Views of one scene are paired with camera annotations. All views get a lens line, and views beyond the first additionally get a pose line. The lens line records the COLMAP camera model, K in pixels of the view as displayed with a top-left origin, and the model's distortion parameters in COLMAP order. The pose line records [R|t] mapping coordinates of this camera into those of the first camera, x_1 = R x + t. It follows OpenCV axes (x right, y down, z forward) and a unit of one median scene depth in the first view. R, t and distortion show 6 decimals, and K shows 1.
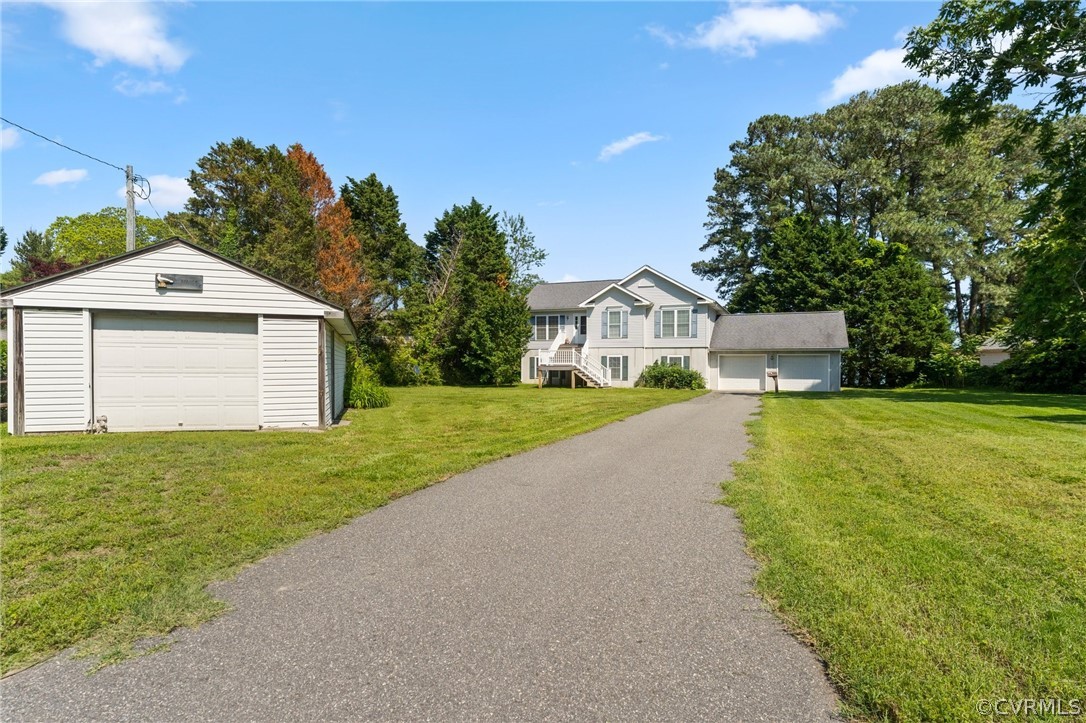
lens RADIAL K [[599.6, 0, 537.0], [0, 599.6, 363.1], [0, 0, 1]] dist [-0.000787, 0.000661]
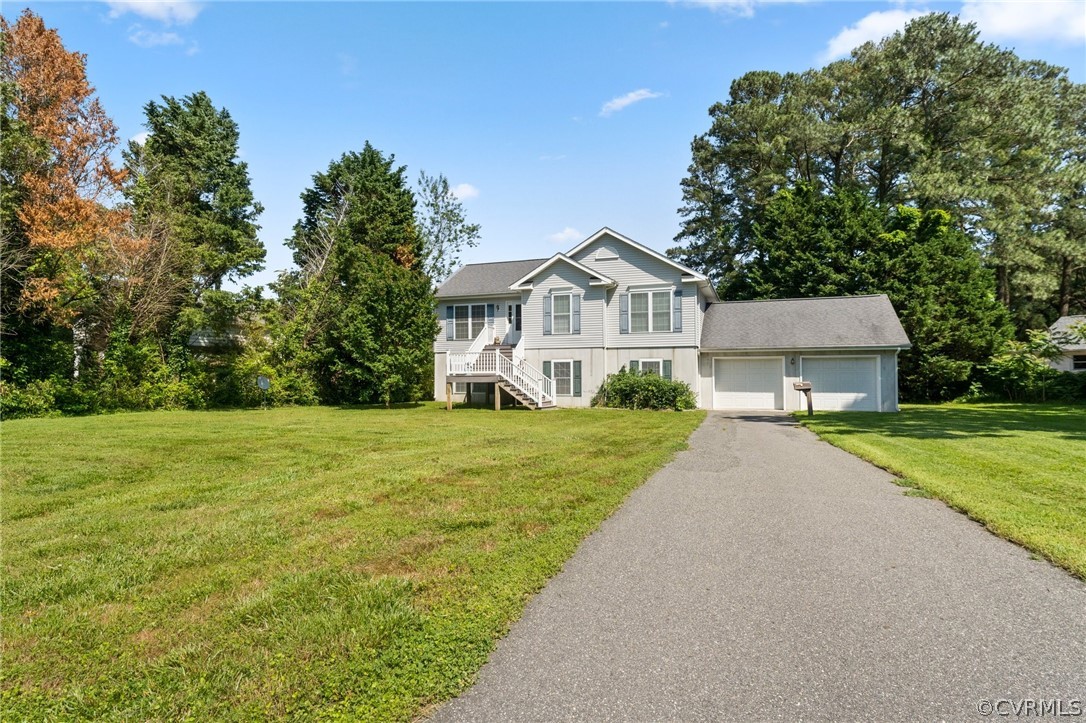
lens RADIAL K [[599.6, 0, 542.5], [0, 599.6, 341.8], [0, 0, 1]] dist [-0.000787, 0.000661]
pose [[0.998405, -0.004020, 0.056313, 0.068637], [0.007059, 0.998523, -0.053876, 0.003273], [-0.056014, 0.054188, 0.996958, 0.320450]]
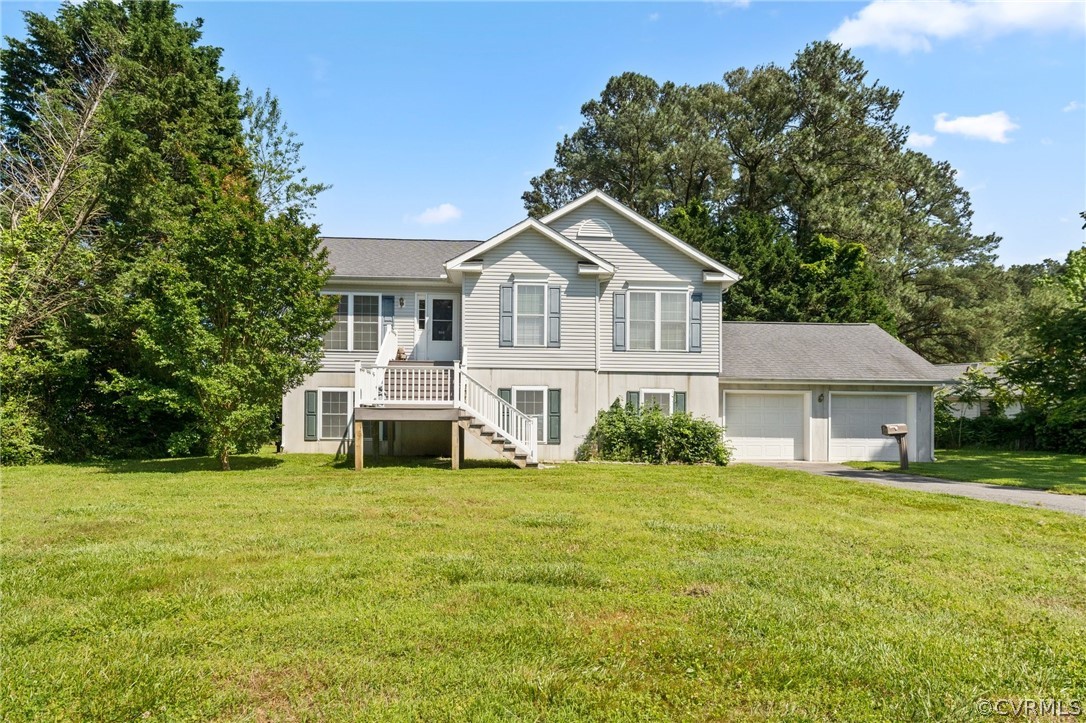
lens RADIAL K [[599.6, 0, 539.6], [0, 599.6, 413.1], [0, 0, 1]] dist [-0.000787, 0.000661]
pose [[0.895587, 0.009400, 0.444787, -0.056639], [-0.009184, 0.999954, -0.002640, 0.007411], [-0.444791, -0.001721, 0.895633, 0.600745]]
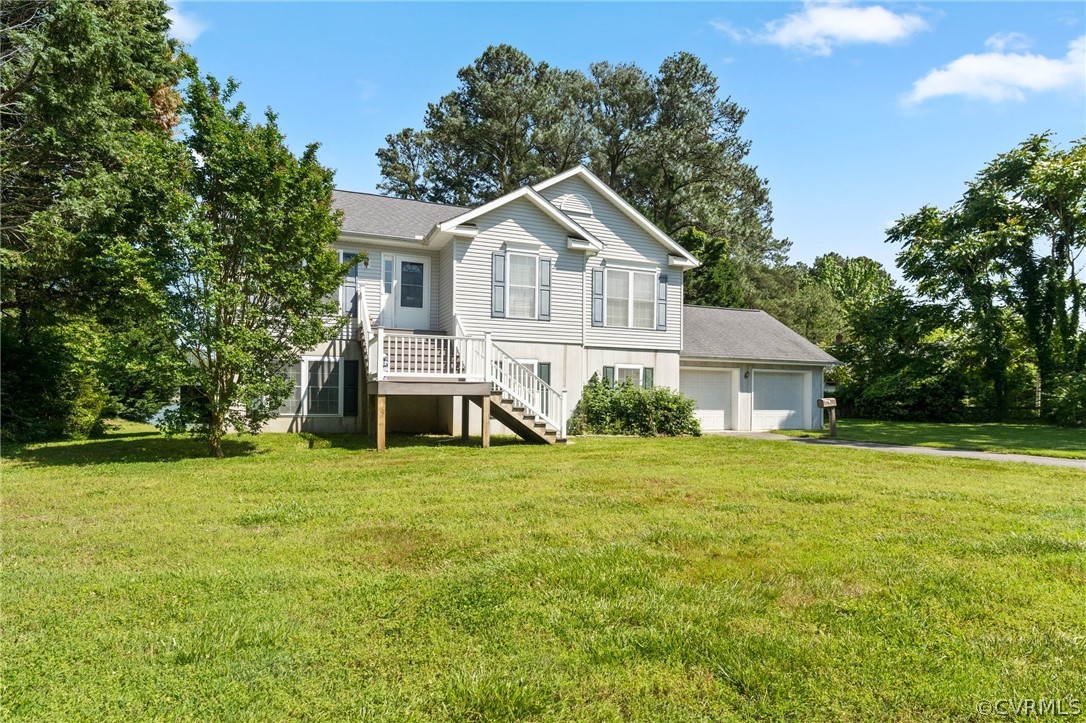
lens RADIAL K [[599.6, 0, 551.4], [0, 599.6, 390.2], [0, 0, 1]] dist [-0.000787, 0.000661]
pose [[0.690799, 0.008107, 0.723001, -0.159606], [-0.015454, 0.999874, 0.003554, 0.006755], [-0.722881, -0.013628, 0.690838, 0.684467]]
